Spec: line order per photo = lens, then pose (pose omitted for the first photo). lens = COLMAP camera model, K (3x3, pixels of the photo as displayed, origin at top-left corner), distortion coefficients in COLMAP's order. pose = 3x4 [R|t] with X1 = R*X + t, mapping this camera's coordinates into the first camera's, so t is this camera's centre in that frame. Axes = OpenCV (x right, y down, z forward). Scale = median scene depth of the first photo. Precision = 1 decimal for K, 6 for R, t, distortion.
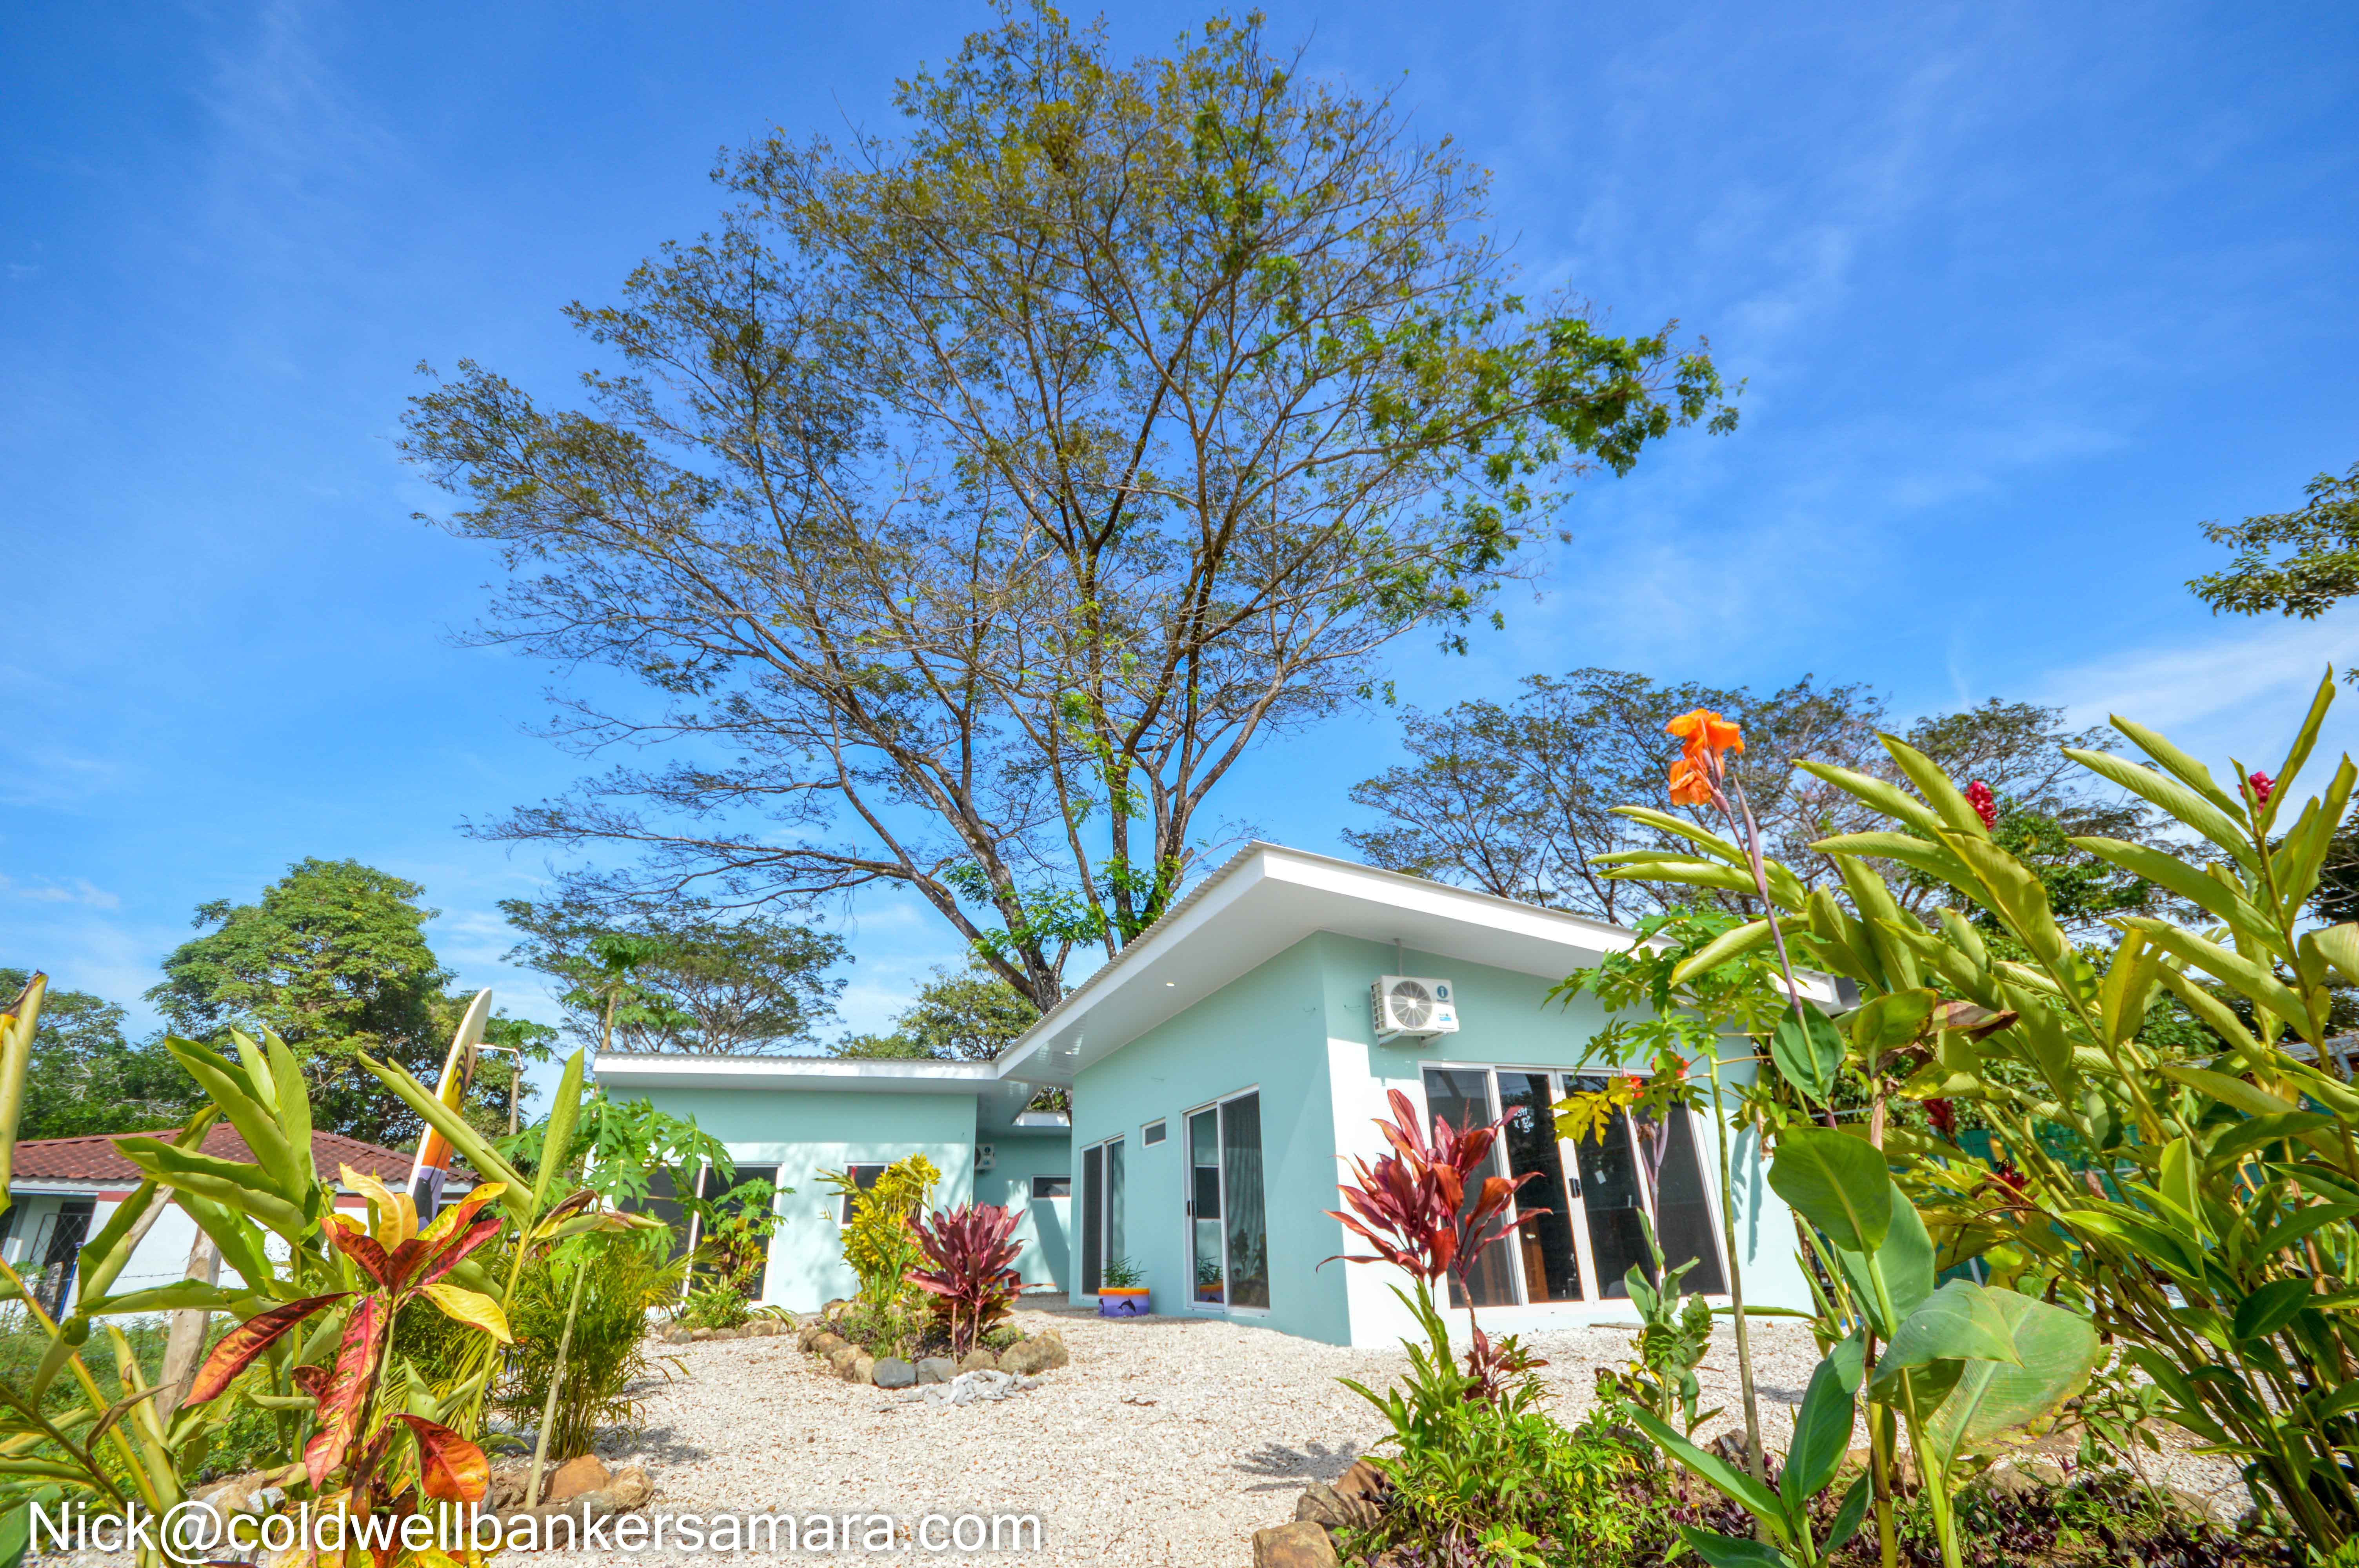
lens RADIAL K [[1053.3, 0, 1184.3], [0, 1053.3, 793.1], [0, 0, 1]] dist [-0.000770, 0.000335]
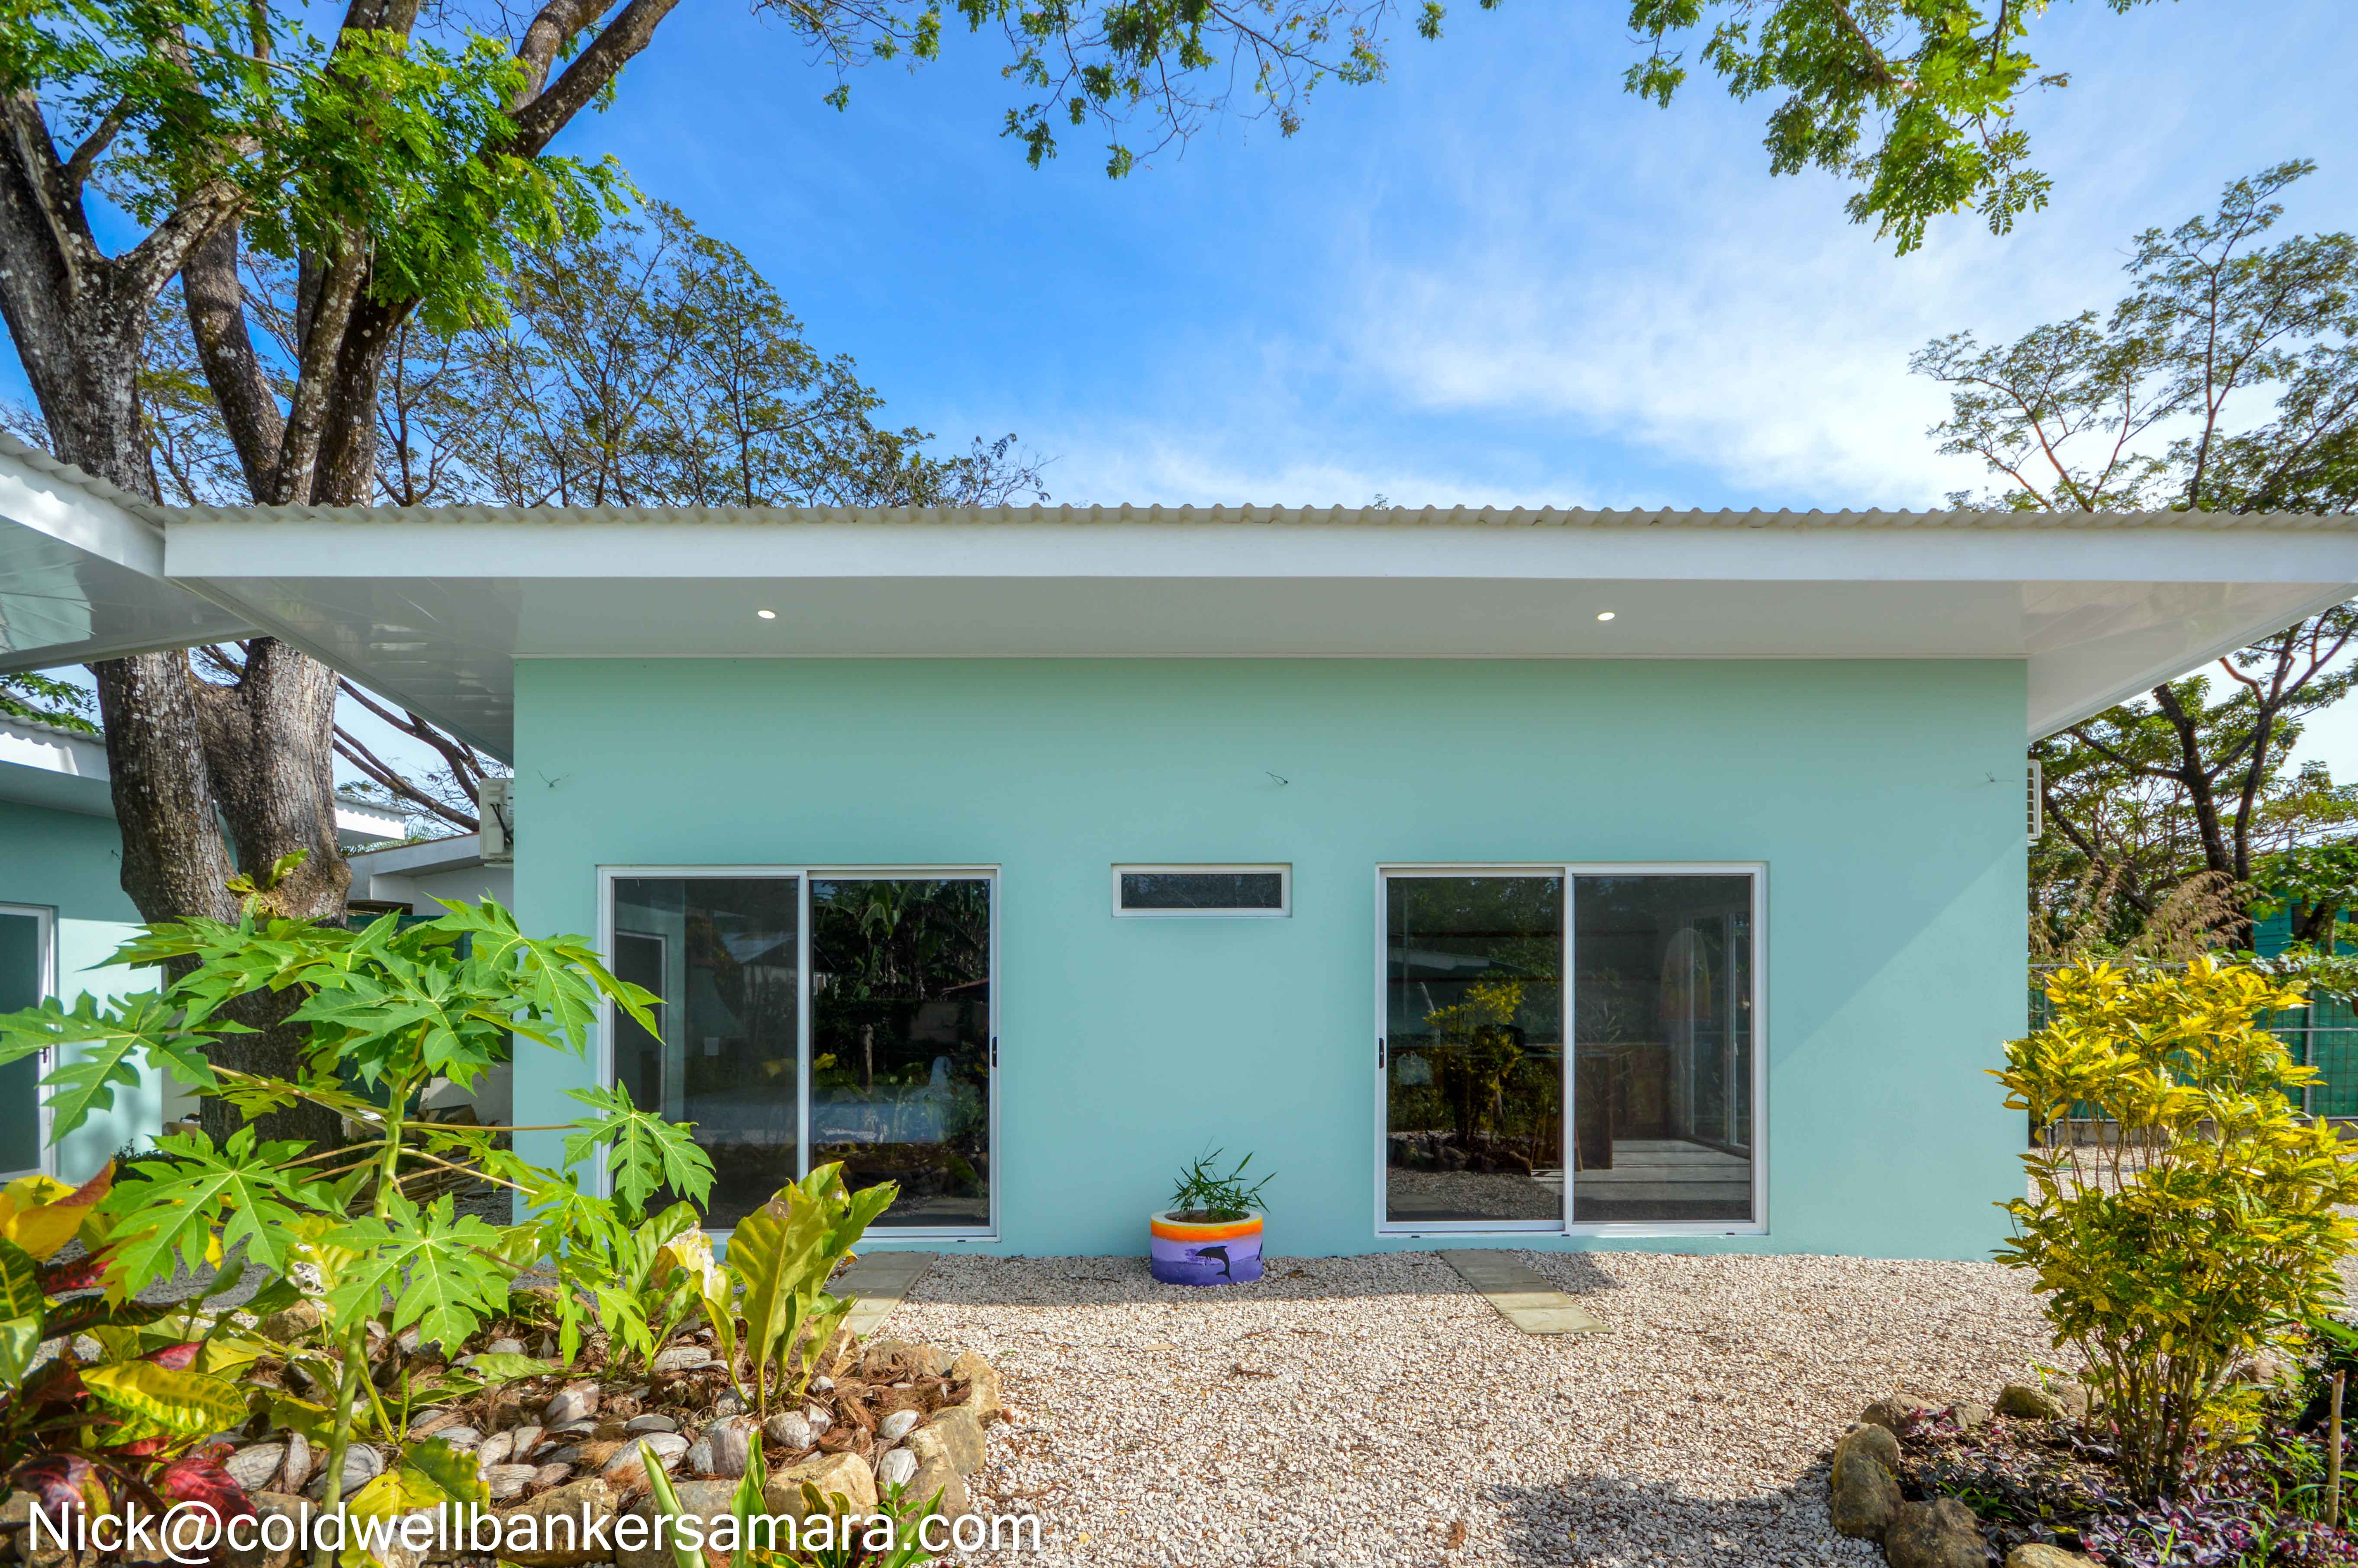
lens RADIAL K [[1118.6, 0, 1177.0], [0, 1118.6, 1002.5], [0, 0, 1]] dist [-0.000522, -0.006898]
pose [[0.331862, 0.011648, 0.943256, -0.236717], [-0.384117, 0.914941, 0.123844, 0.153321], [-0.861581, -0.403419, 0.308108, 0.414270]]
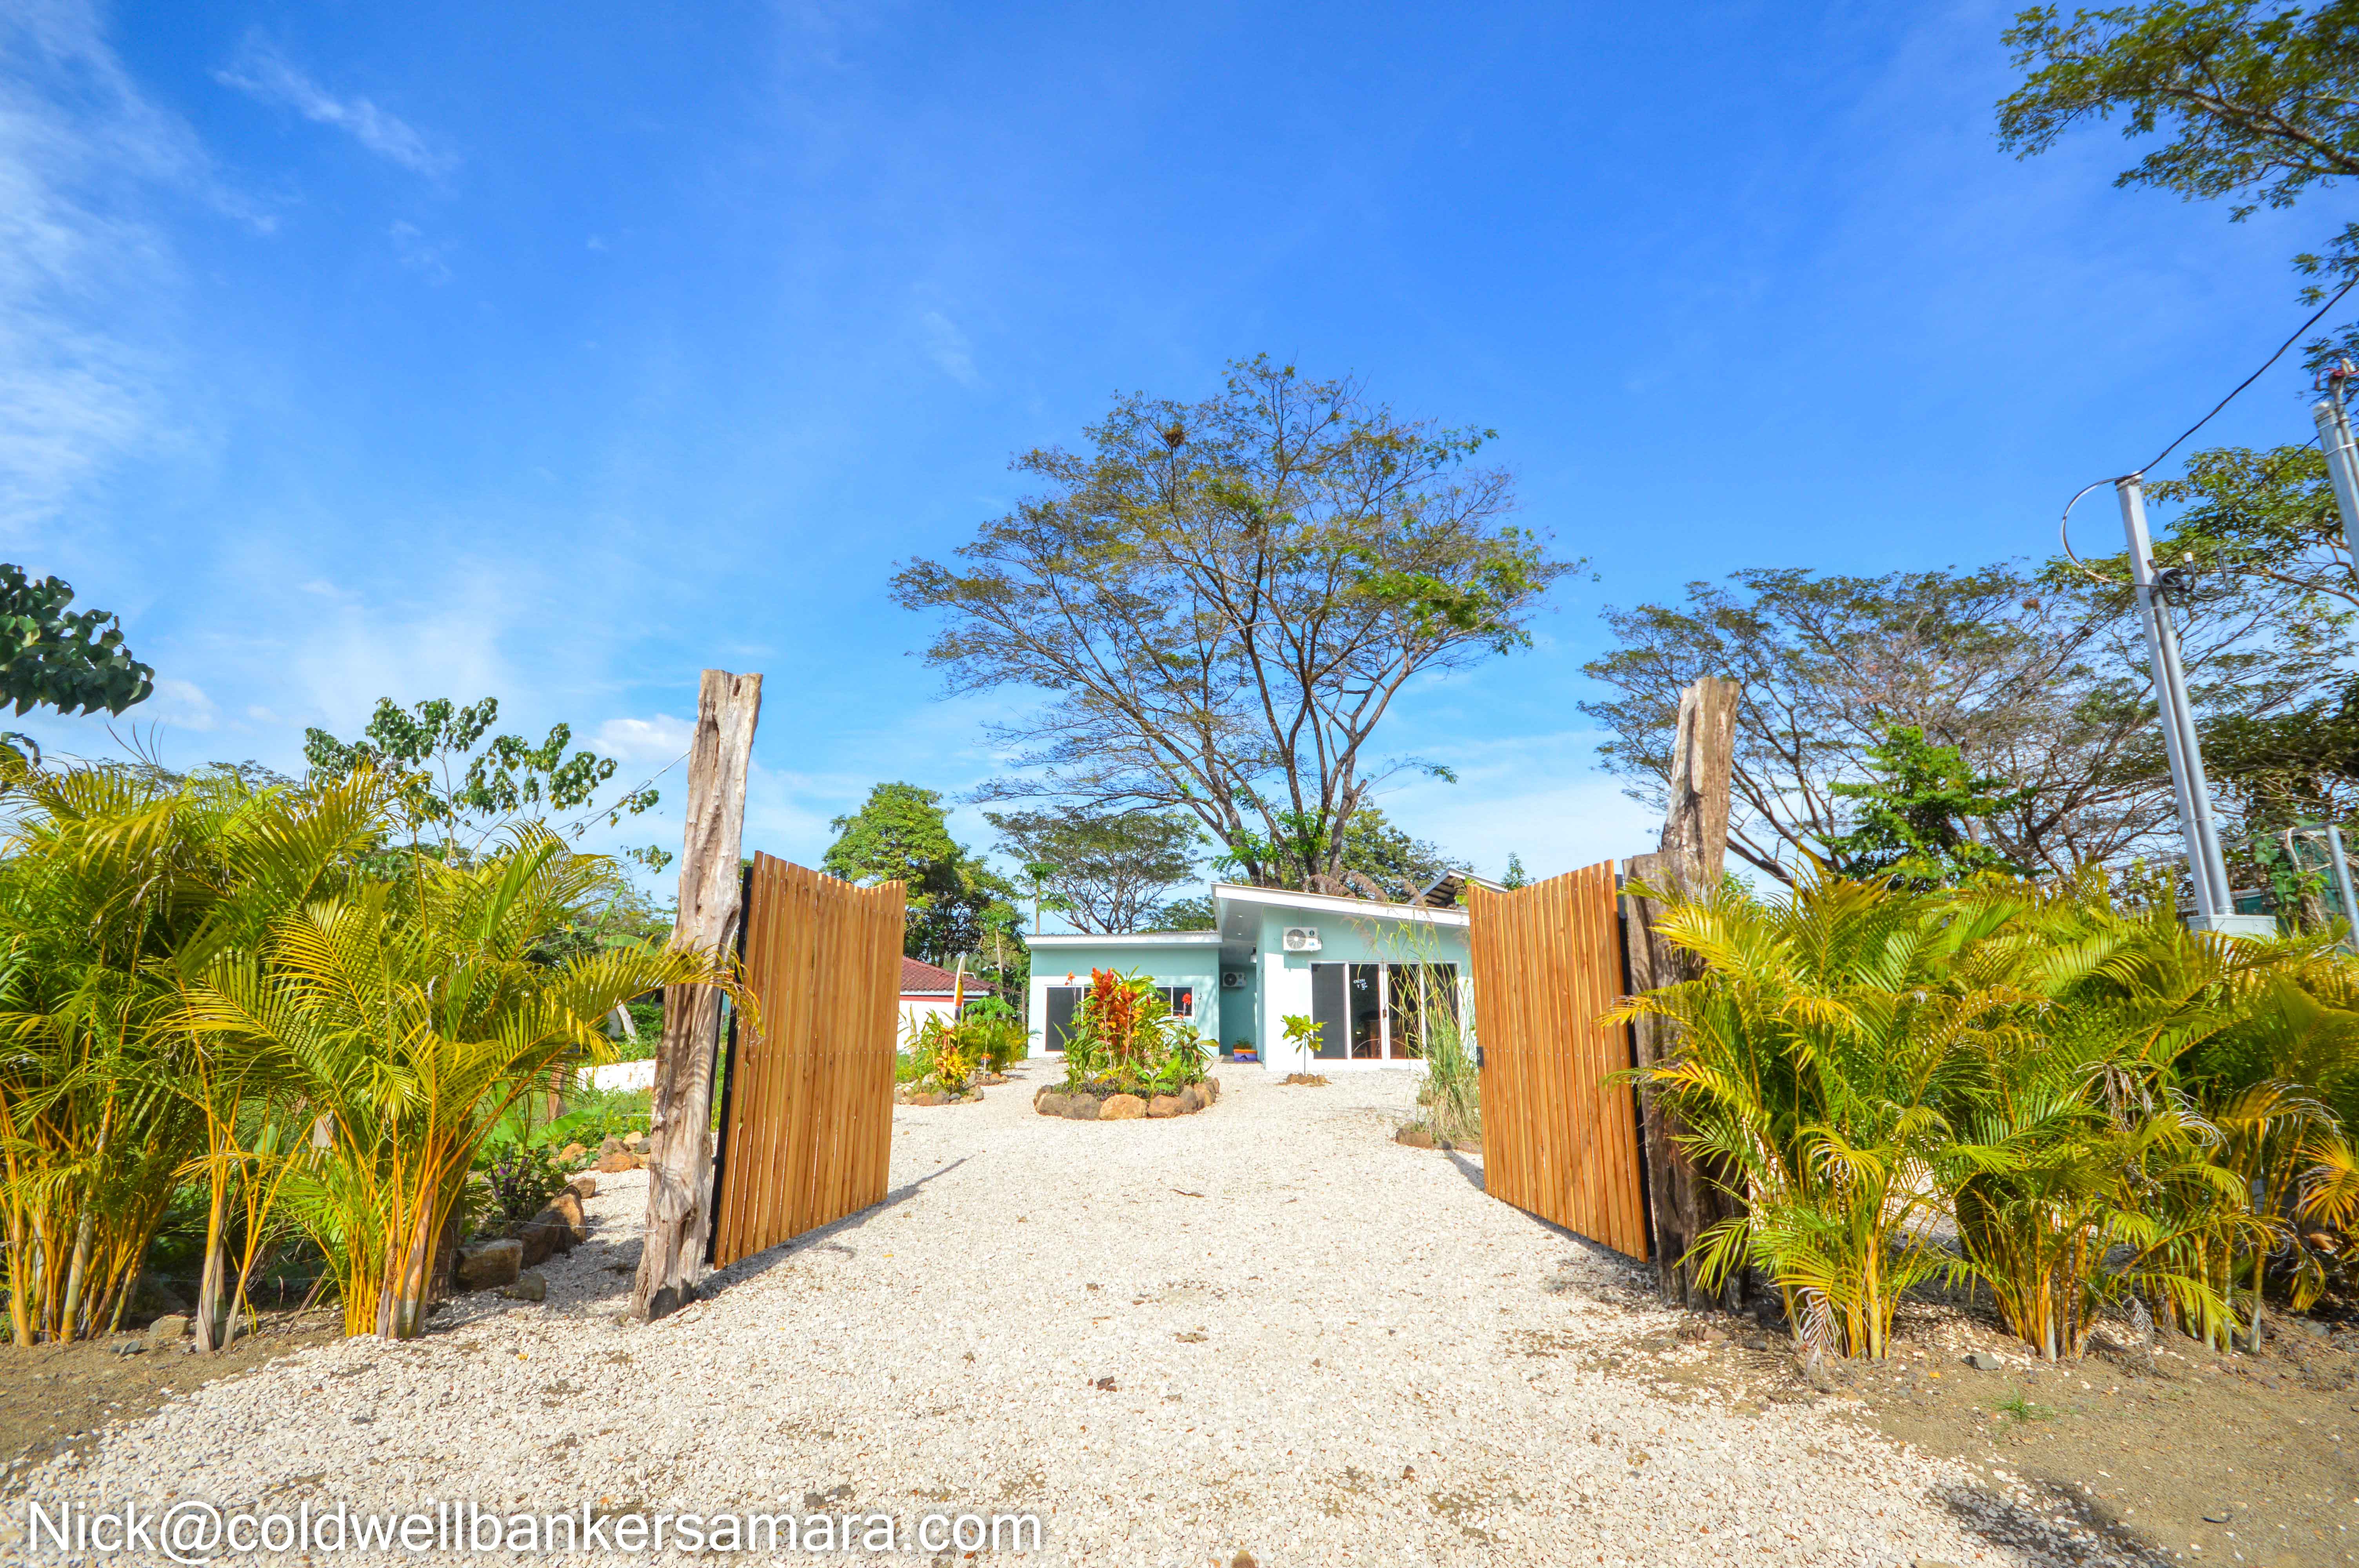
lens RADIAL K [[1053.3, 0, 1184.3], [0, 1053.3, 793.1], [0, 0, 1]] dist [-0.000770, 0.000335]
pose [[0.917823, -0.059685, -0.392479, 0.322553], [0.133337, 0.977549, 0.163155, -0.186915], [0.373929, -0.202079, 0.905175, -0.405236]]
